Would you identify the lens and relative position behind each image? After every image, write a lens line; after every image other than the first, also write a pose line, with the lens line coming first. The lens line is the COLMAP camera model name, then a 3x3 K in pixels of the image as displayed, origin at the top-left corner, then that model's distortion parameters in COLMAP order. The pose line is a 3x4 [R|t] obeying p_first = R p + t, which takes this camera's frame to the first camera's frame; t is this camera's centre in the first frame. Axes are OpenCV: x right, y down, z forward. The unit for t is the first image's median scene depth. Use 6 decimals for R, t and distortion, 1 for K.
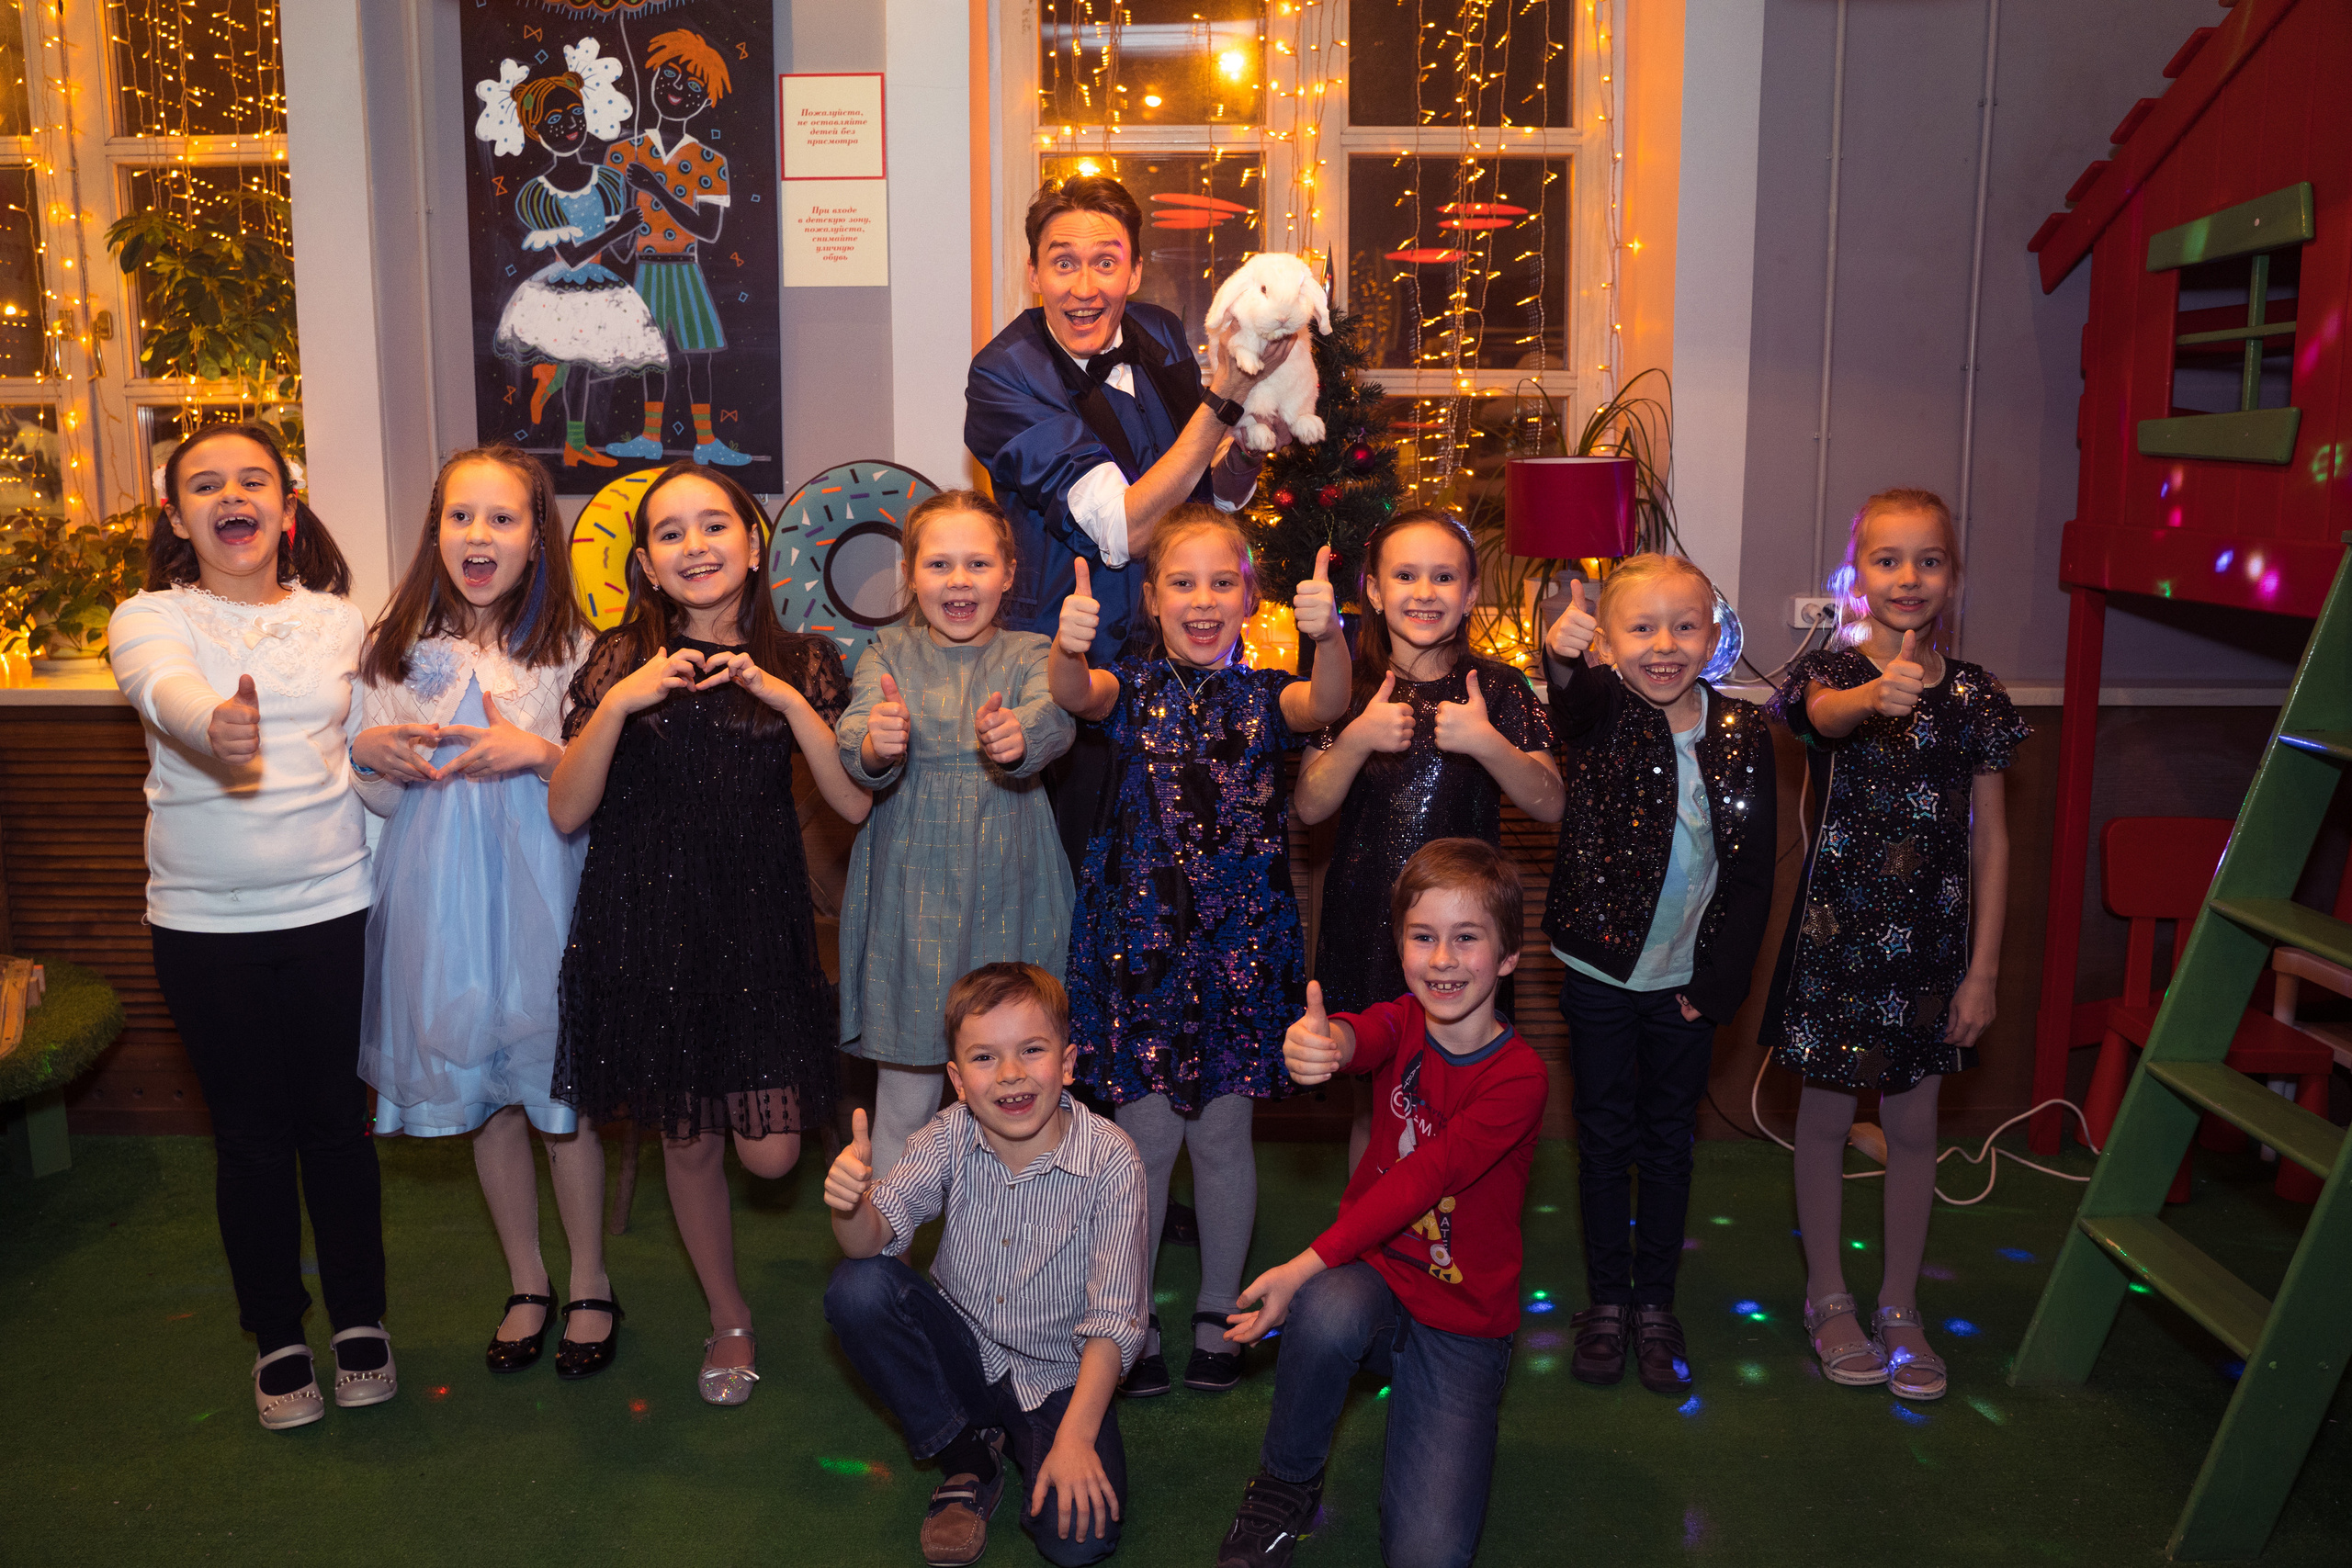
lens RADIAL K [[1929.8, 0, 1180.9], [0, 1929.8, 777.8], [0, 0, 1]] dist [-0.111457, 0.085074]
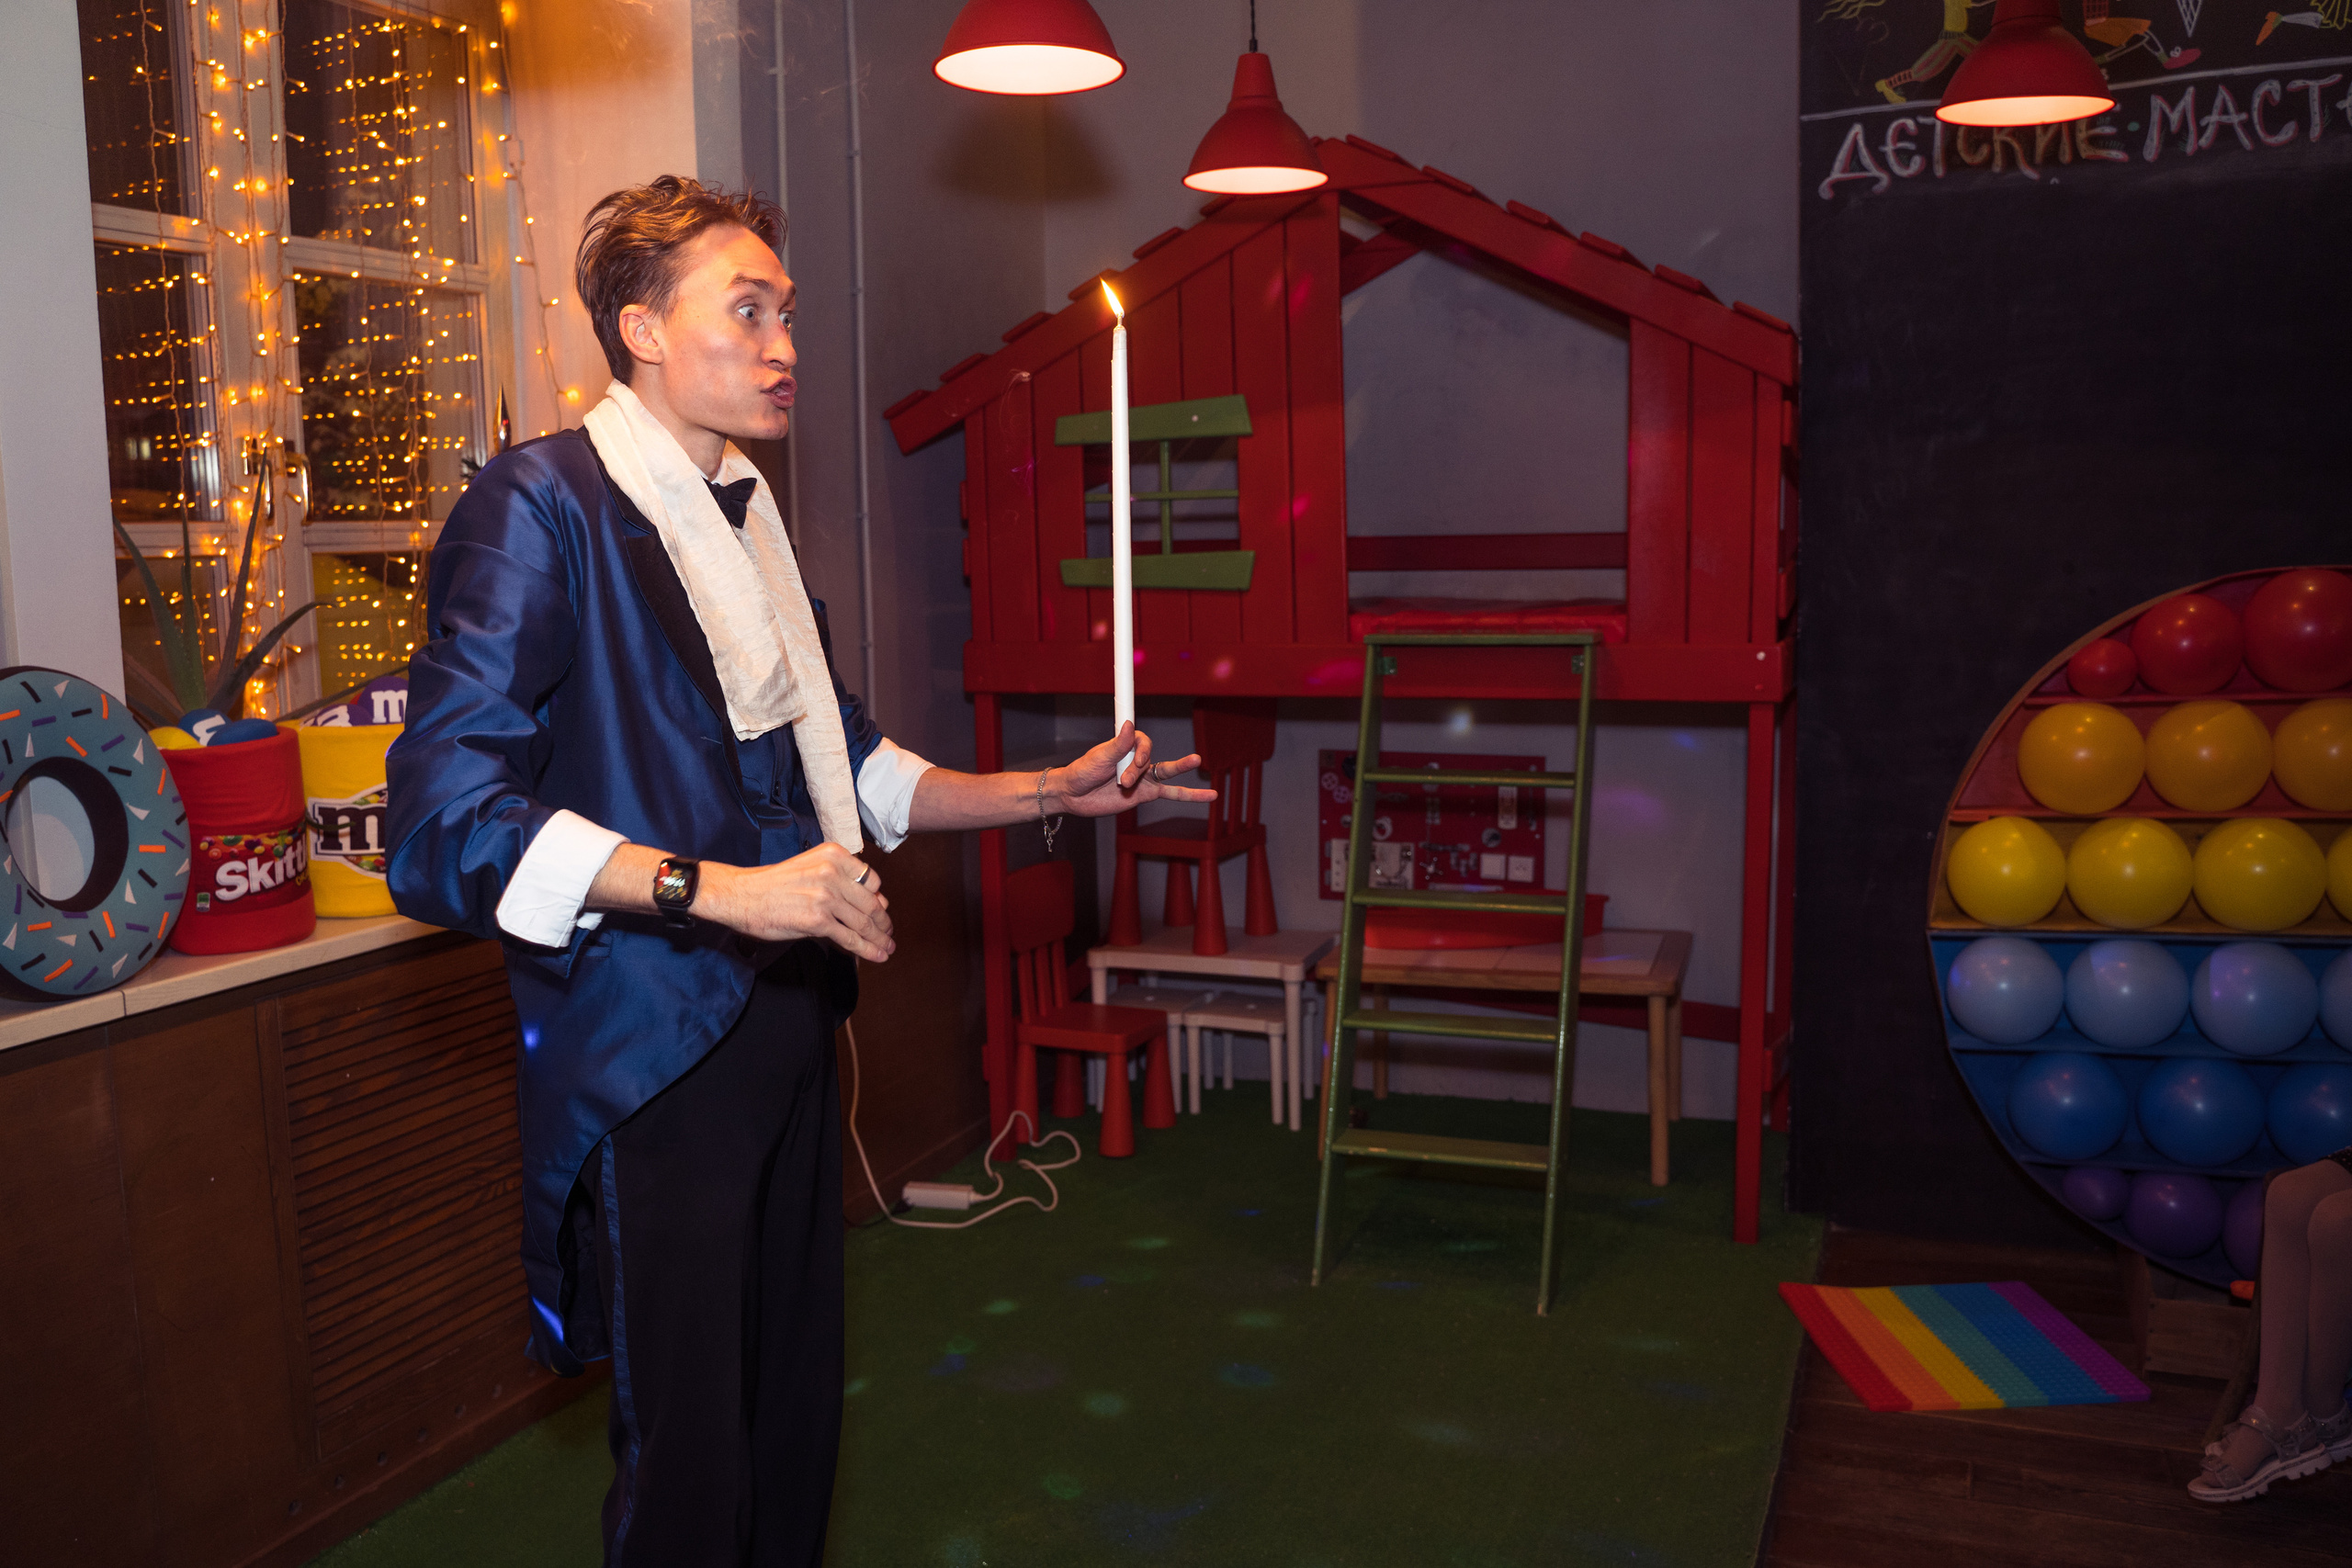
lens RADIAL K [[1929.8, 0, 1185.7], [0, 1929.8, 770.5], [0, 0, 1]] dist [-0.111457, 0.085074]
pose [[0.376989, -0.118551, 0.918599, -0.603158], [0.171747, 0.983523, 0.056445, -0.096958], [-0.910155, 0.136488, 0.391138, 0.380559]]
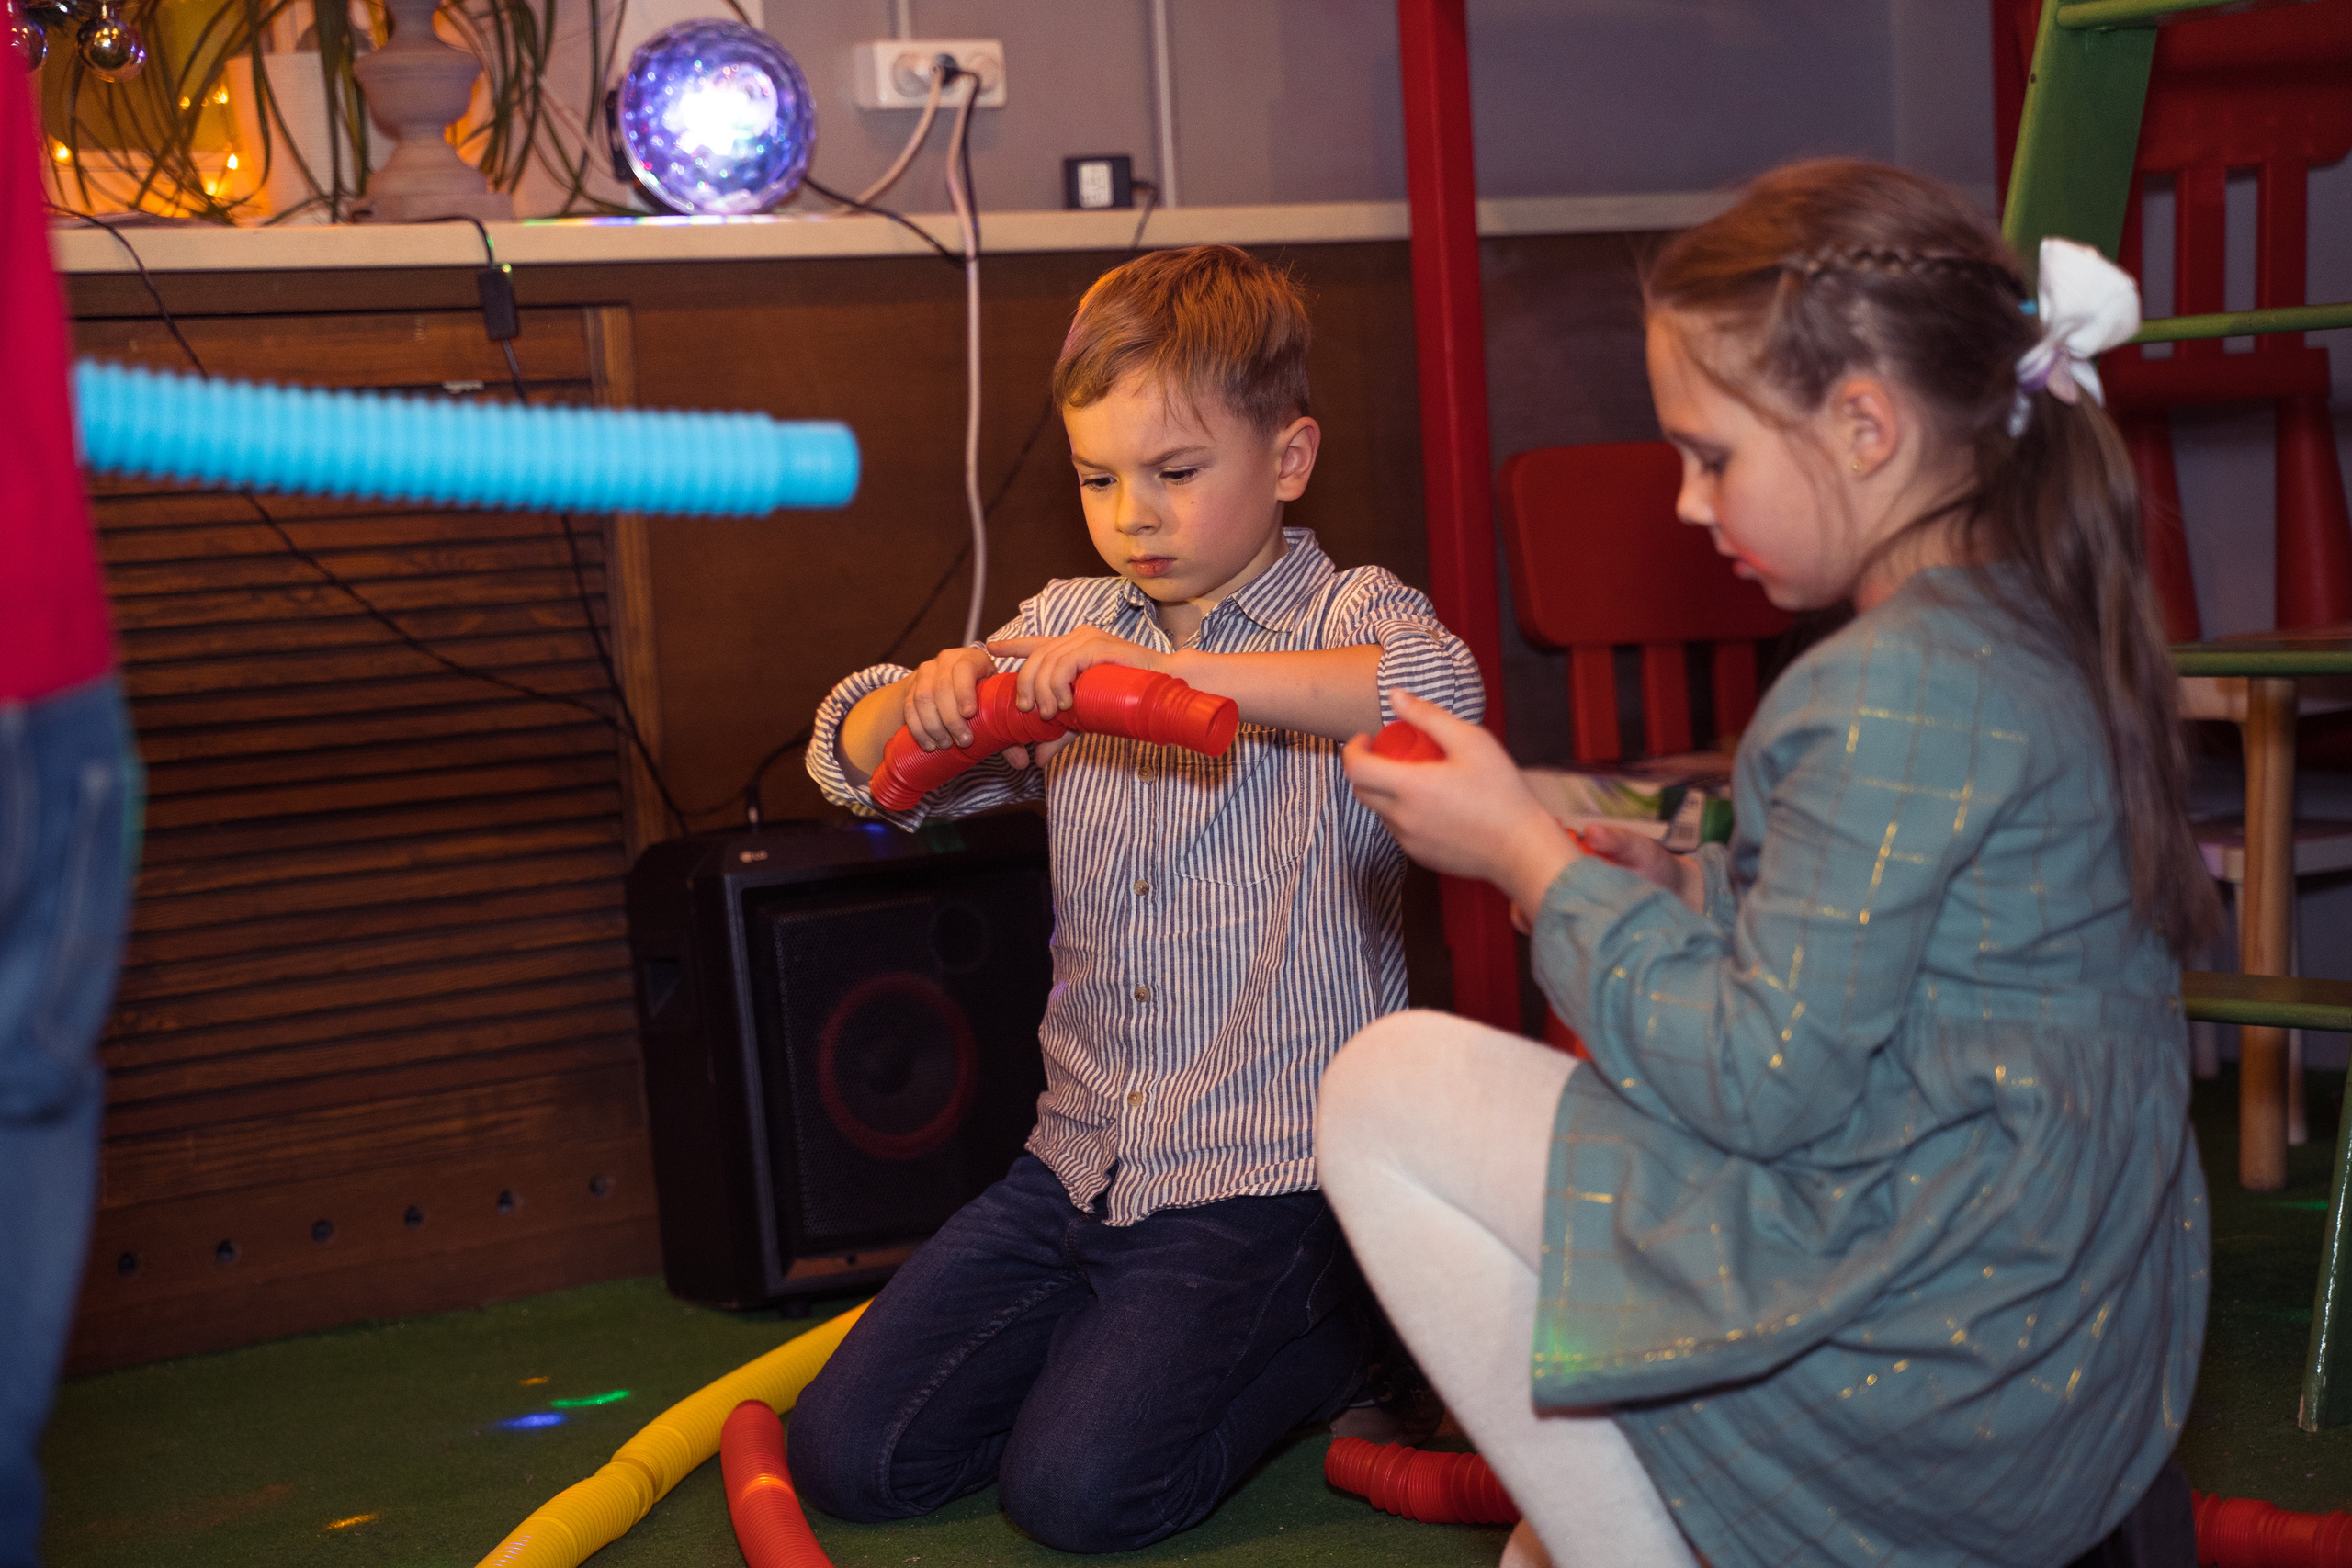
lens RADIAL K [[4931.6, 0, 1178.1], [0, 4931.6, 793.4], [0, 0, 1]] dist [0.260073, 0.000000]
pose [[0.803780, -0.090166, 0.588054, -0.351259], [0.157666, 0.985389, -0.064416, 0.177946], [-0.573654, 0.144492, 0.806252, 0.006075]]
